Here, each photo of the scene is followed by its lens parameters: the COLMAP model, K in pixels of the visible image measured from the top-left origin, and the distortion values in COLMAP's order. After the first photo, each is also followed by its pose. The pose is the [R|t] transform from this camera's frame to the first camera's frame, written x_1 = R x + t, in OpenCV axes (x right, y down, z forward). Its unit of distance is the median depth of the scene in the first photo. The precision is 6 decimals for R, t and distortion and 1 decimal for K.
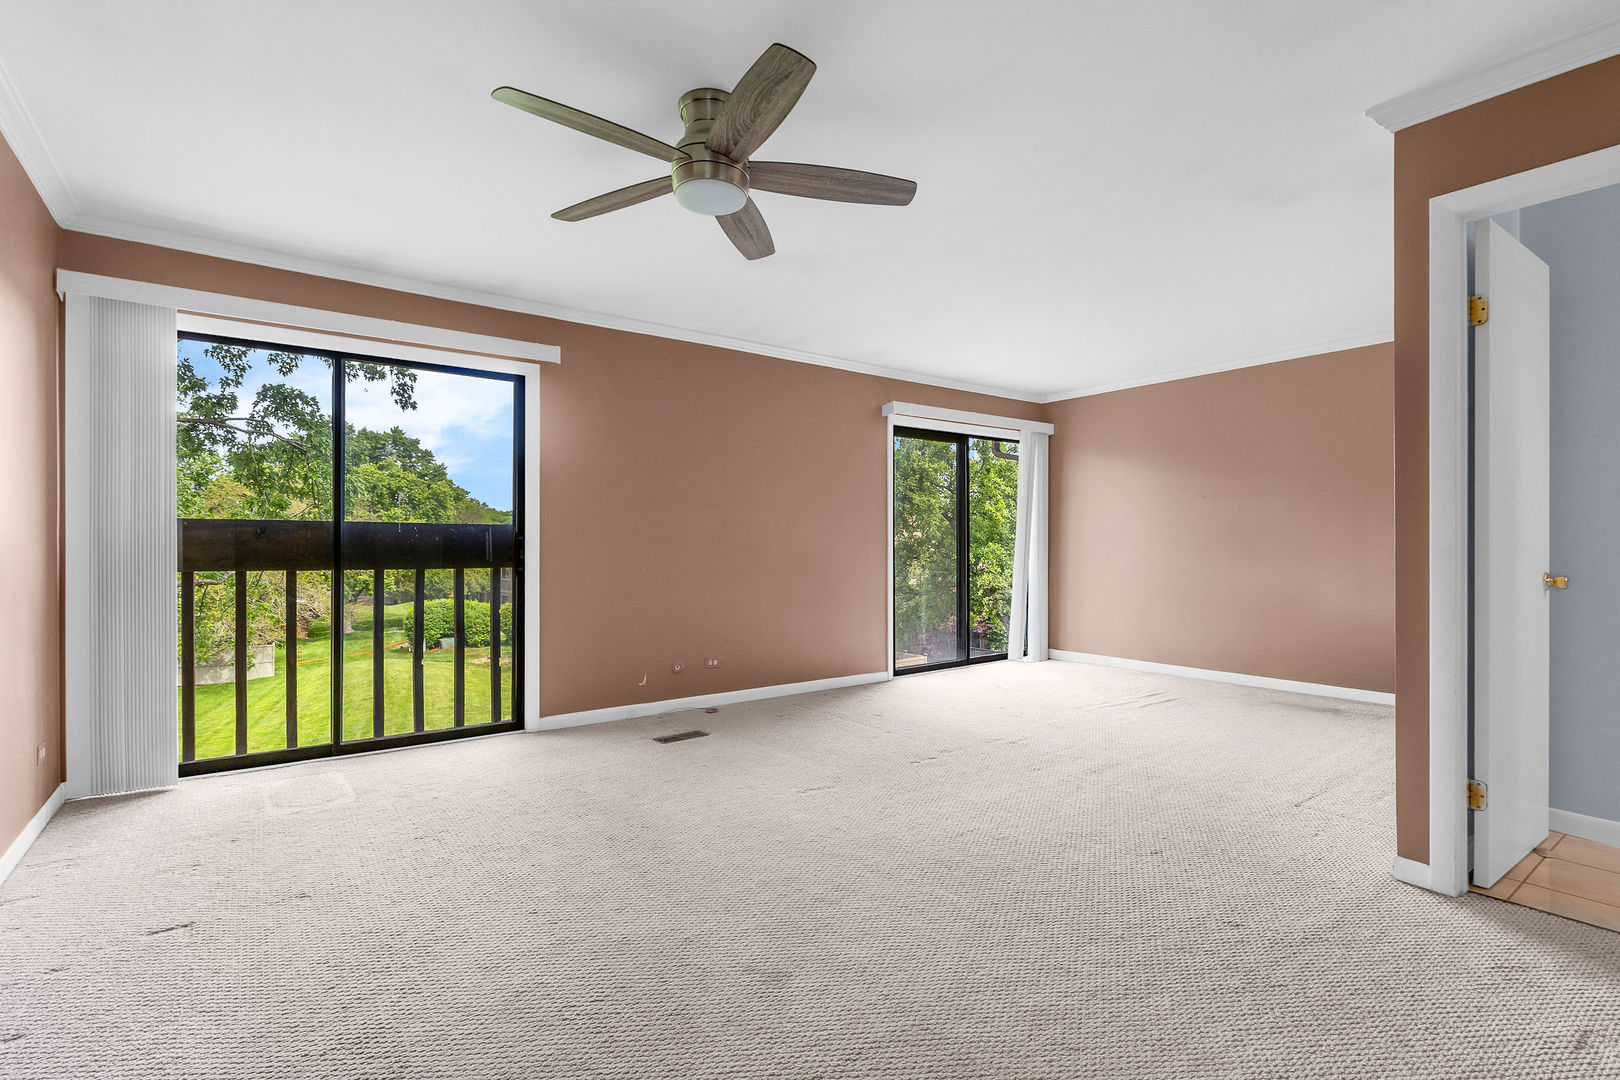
lens RADIAL K [[749.4, 0, 802.2], [0, 749.4, 544.5], [0, 0, 1]] dist [-0.001073, -0.000264]
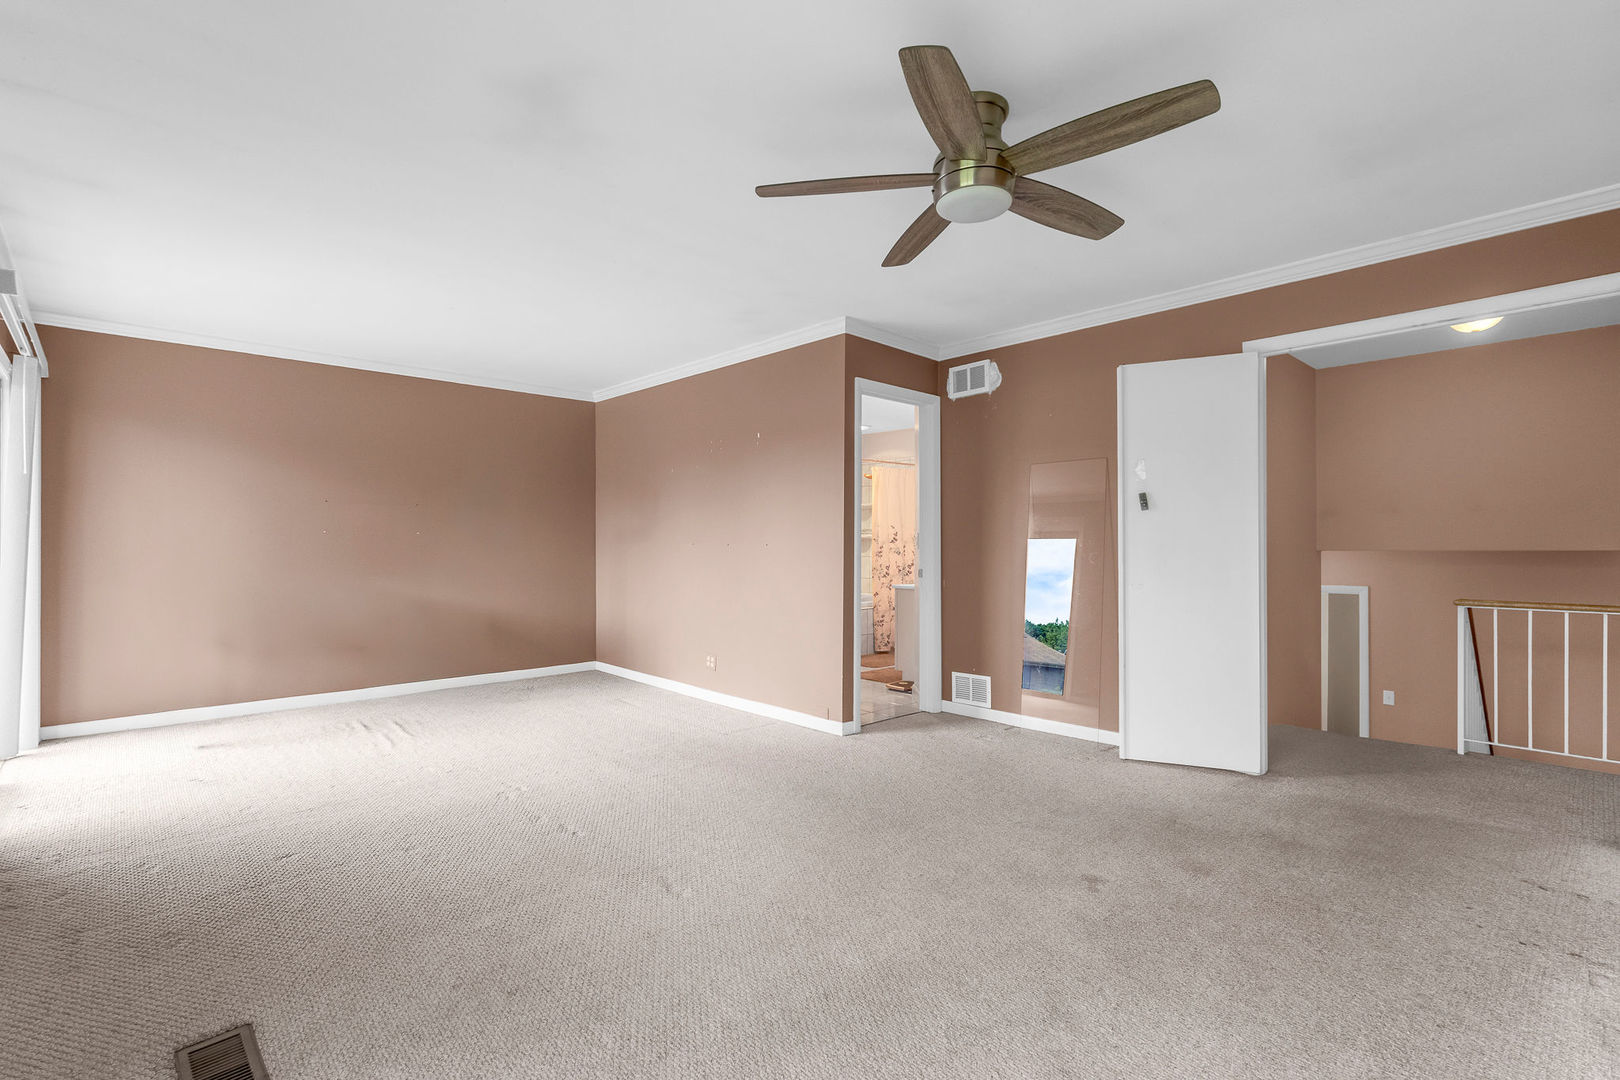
lens RADIAL K [[749.4, 0, 797.9], [0, 749.4, 548.6], [0, 0, 1]] dist [-0.001073, -0.000264]
pose [[-0.137013, 0.006728, 0.990546, -0.657783], [0.000805, 0.999977, -0.006681, -0.001664], [-0.990569, -0.000118, -0.137015, 0.874420]]
